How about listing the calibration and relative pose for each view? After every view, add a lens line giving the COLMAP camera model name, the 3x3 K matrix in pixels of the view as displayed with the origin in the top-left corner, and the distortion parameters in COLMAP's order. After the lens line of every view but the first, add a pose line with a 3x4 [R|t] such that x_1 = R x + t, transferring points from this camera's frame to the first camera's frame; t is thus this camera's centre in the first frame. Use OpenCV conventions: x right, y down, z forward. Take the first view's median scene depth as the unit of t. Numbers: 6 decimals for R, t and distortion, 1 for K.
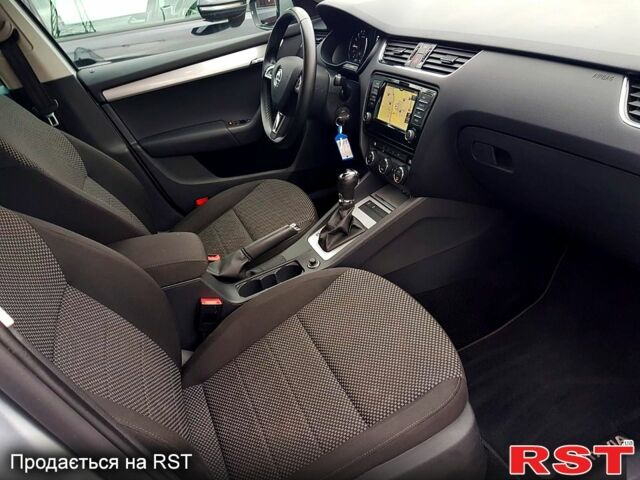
lens RADIAL K [[507.8, 0, 320.0], [0, 507.8, 240.0], [0, 0, 1]] dist [0.074439, -0.116402]
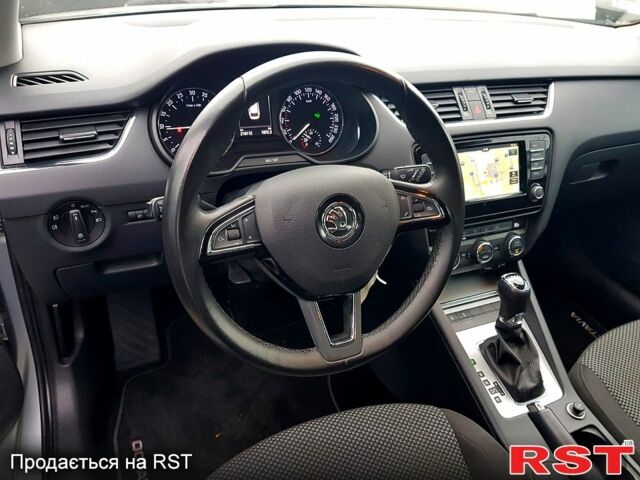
lens RADIAL K [[507.8, 0, 320.0], [0, 507.8, 240.0], [0, 0, 1]] dist [0.074439, -0.116402]
pose [[-0.046651, -0.392945, 0.918378, -0.572108], [0.421923, 0.825590, 0.374676, -0.577495], [-0.905431, 0.404964, 0.127278, 1.202327]]
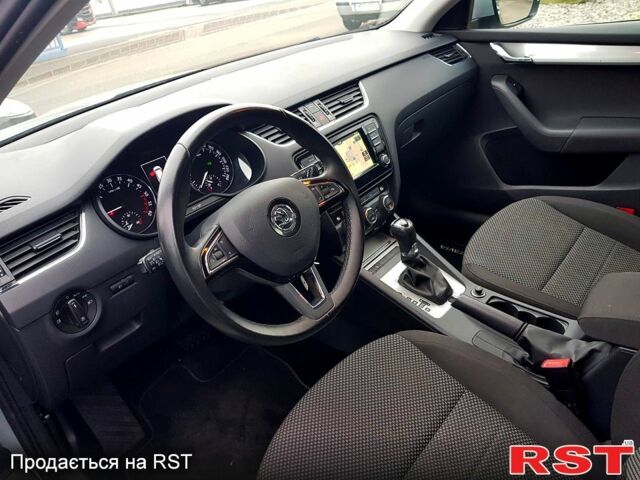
lens RADIAL K [[507.8, 0, 320.0], [0, 507.8, 240.0], [0, 0, 1]] dist [0.074439, -0.116402]
pose [[-0.428850, -0.215010, 0.877416, -0.726337], [0.621210, 0.634986, 0.459229, -0.658354], [-0.655885, 0.742000, -0.138747, 1.324379]]
